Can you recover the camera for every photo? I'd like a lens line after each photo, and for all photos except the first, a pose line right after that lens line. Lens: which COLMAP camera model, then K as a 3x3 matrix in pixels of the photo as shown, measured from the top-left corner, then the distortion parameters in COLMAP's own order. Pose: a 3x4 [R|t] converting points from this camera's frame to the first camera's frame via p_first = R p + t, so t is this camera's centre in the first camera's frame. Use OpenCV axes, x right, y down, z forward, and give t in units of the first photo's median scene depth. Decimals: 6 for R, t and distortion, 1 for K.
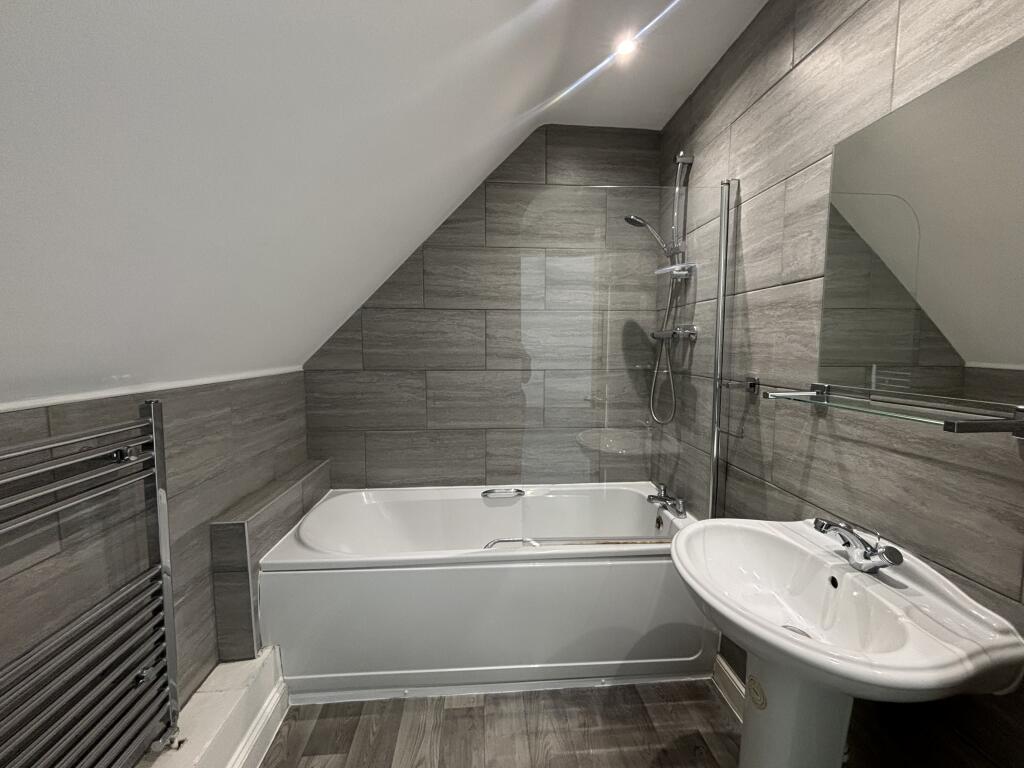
lens RADIAL K [[411.0, 0, 510.1], [0, 411.0, 386.1], [0, 0, 1]] dist [0.001135, -0.000604]
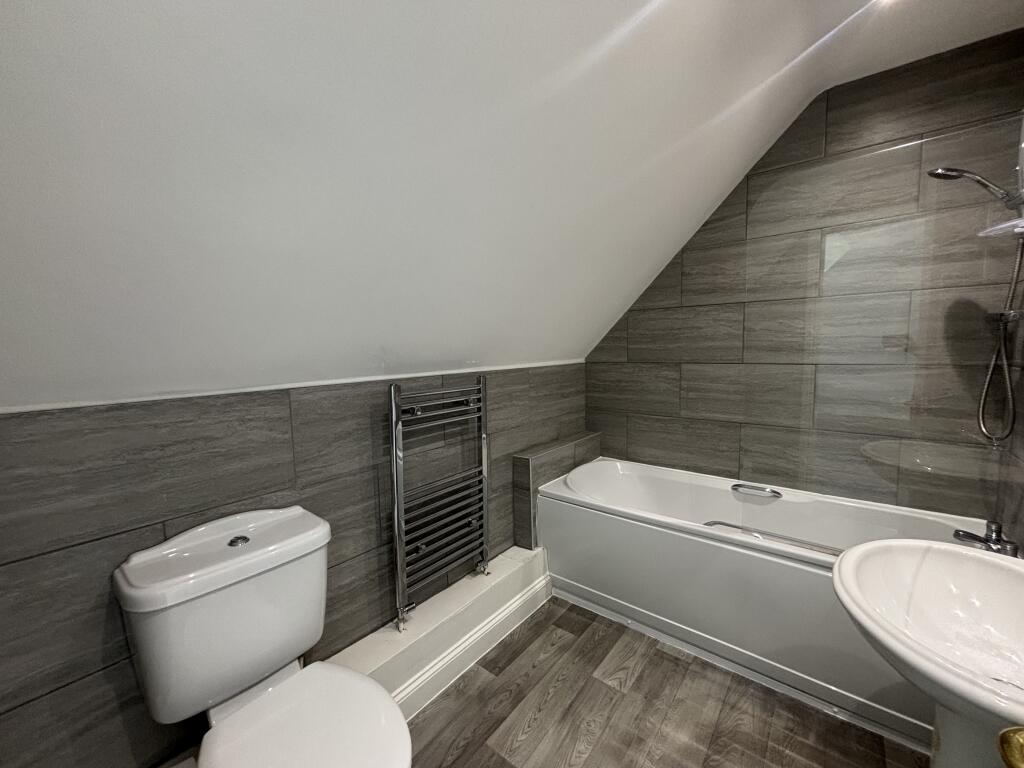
lens RADIAL K [[411.0, 0, 510.1], [0, 411.0, 386.1], [0, 0, 1]] dist [0.001135, -0.000604]
pose [[0.726044, 0.049058, -0.685896, 0.228027], [-0.044155, 0.998720, 0.024692, 0.016372], [0.686230, 0.012358, 0.727280, -0.115624]]
